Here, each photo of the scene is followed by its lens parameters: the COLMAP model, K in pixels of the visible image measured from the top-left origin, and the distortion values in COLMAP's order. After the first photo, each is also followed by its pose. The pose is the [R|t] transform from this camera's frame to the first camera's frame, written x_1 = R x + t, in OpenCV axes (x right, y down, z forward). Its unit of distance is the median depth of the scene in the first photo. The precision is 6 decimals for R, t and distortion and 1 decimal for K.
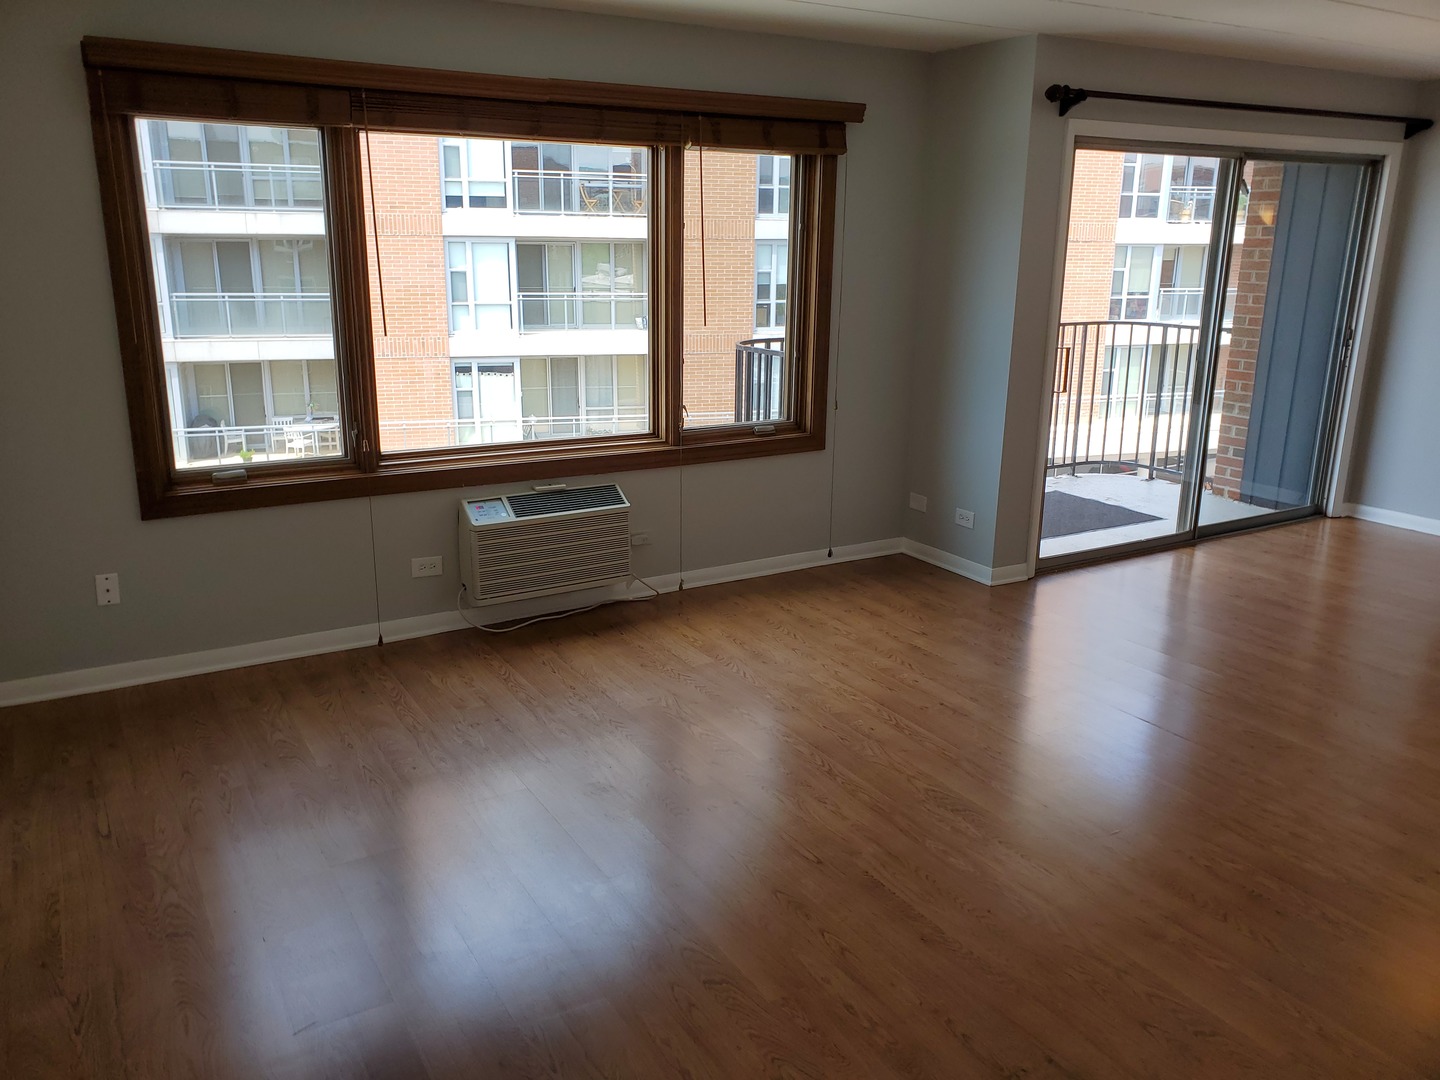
lens RADIAL K [[1129.2, 0, 720.0], [0, 1129.2, 540.0], [0, 0, 1]] dist [0.015702, 0.001457]
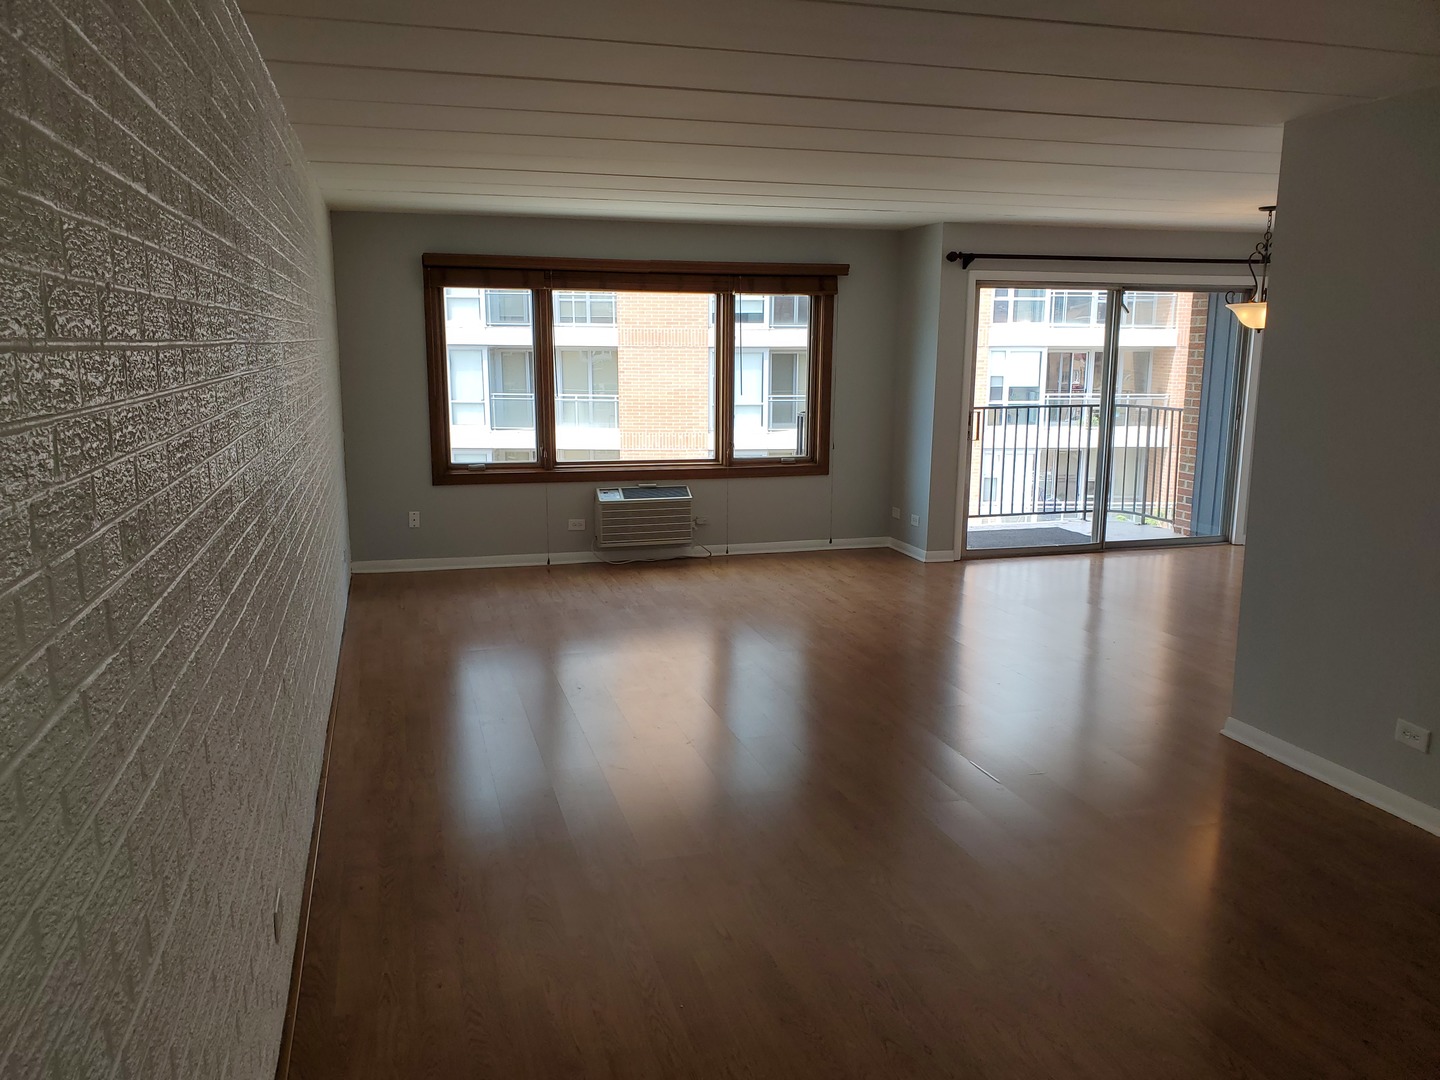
lens RADIAL K [[1121.4, 0, 717.8], [0, 1121.4, 562.1], [0, 0, 1]] dist [0.142344, -0.378885]
pose [[0.967415, 0.042993, -0.249521, 0.373075], [-0.061276, 0.995938, -0.065969, 0.170505], [0.245671, 0.079109, 0.966120, -0.614509]]
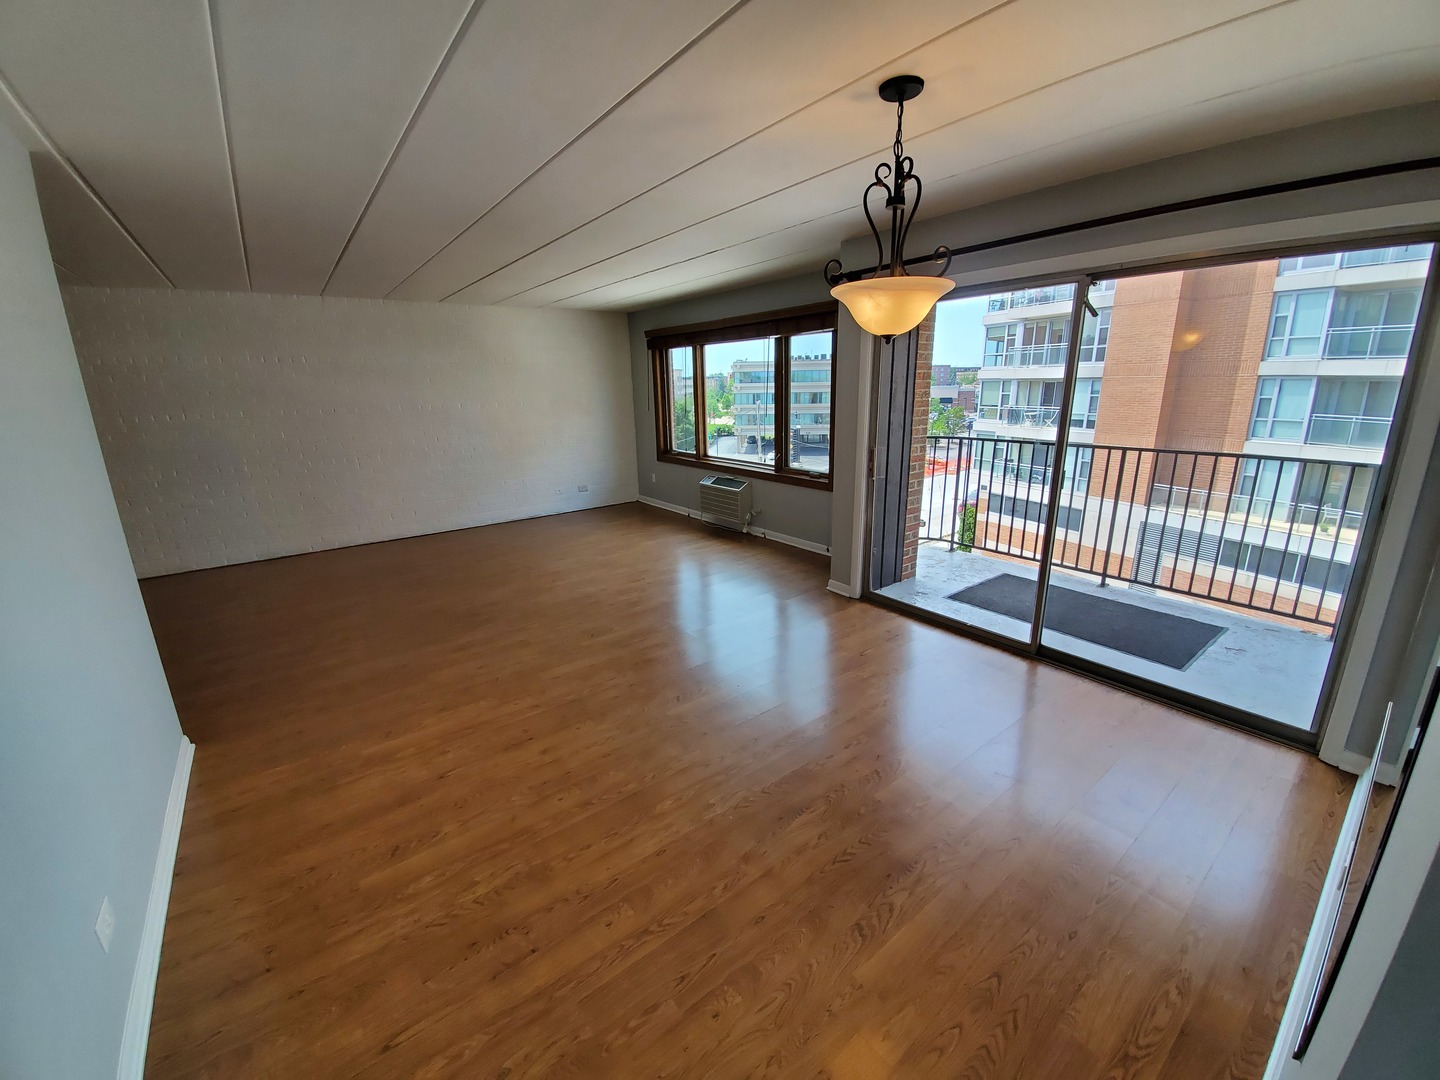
lens RADIAL K [[570.9, 0, 728.0], [0, 570.9, 539.9], [0, 0, 1]] dist [0.002786, -0.009619]
pose [[0.122683, 0.250883, -0.960212, 1.053182], [-0.238771, 0.946563, 0.216810, -0.180349], [0.963295, 0.202672, 0.176031, 0.747836]]
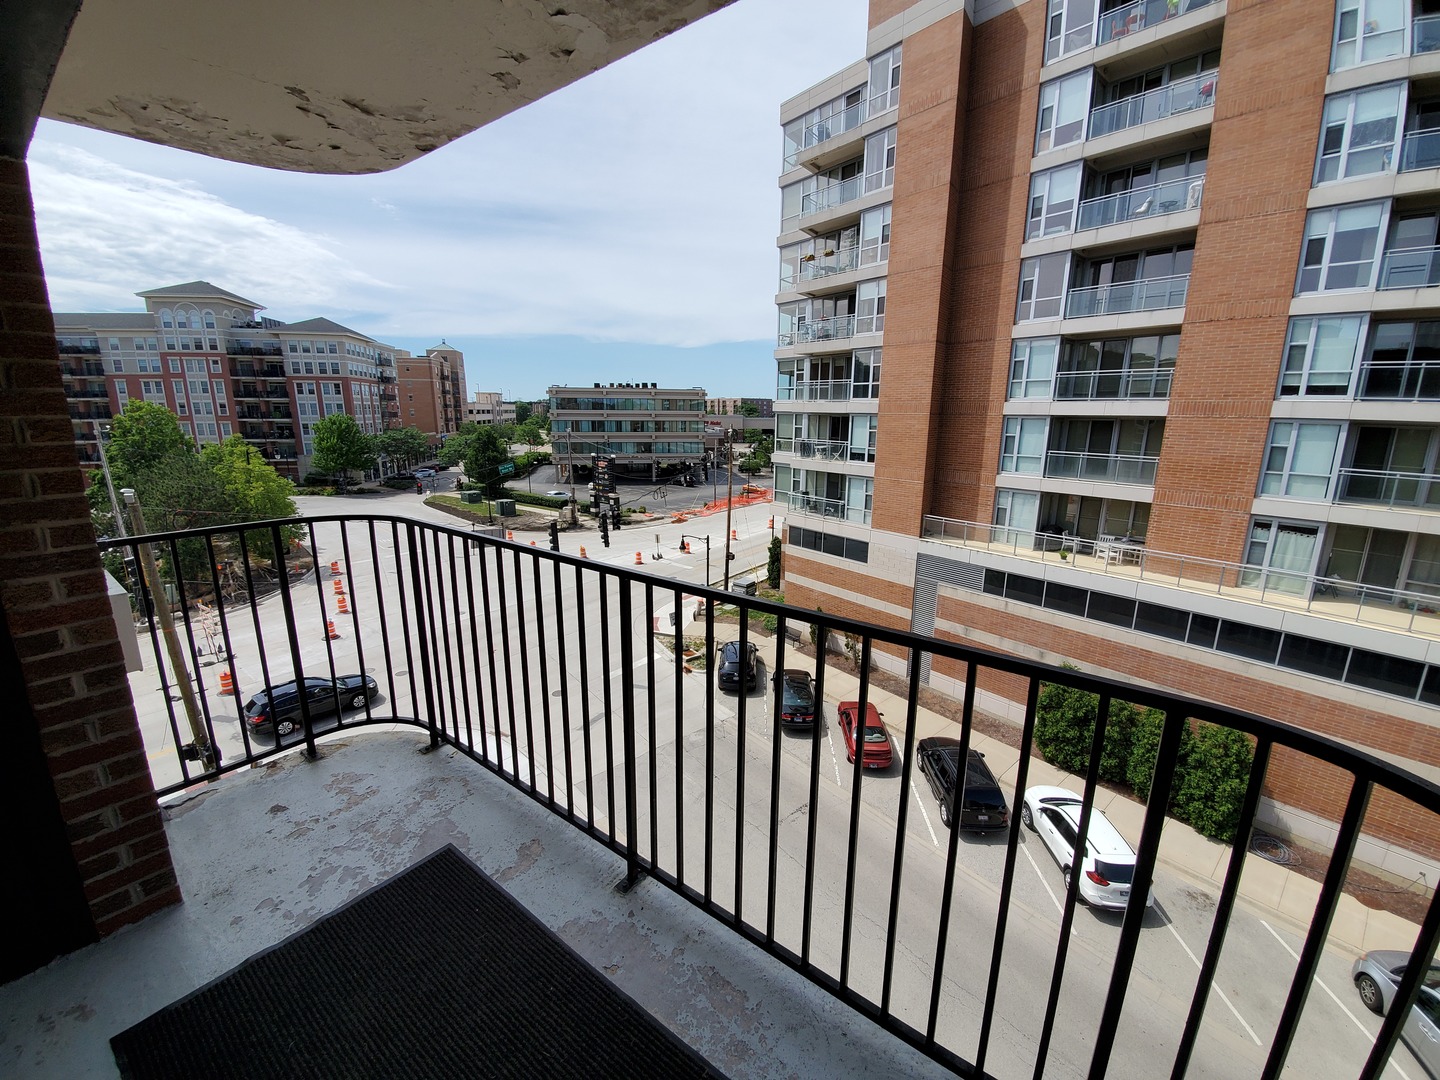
lens RADIAL K [[570.1, 0, 729.7], [0, 570.1, 538.0], [0, 0, 1]] dist [0.010806, -0.017101]
pose [[0.391575, 0.194134, -0.899434, 0.611212], [-0.245862, 0.964024, 0.101038, -0.338455], [0.886691, 0.181573, 0.425218, 1.344102]]
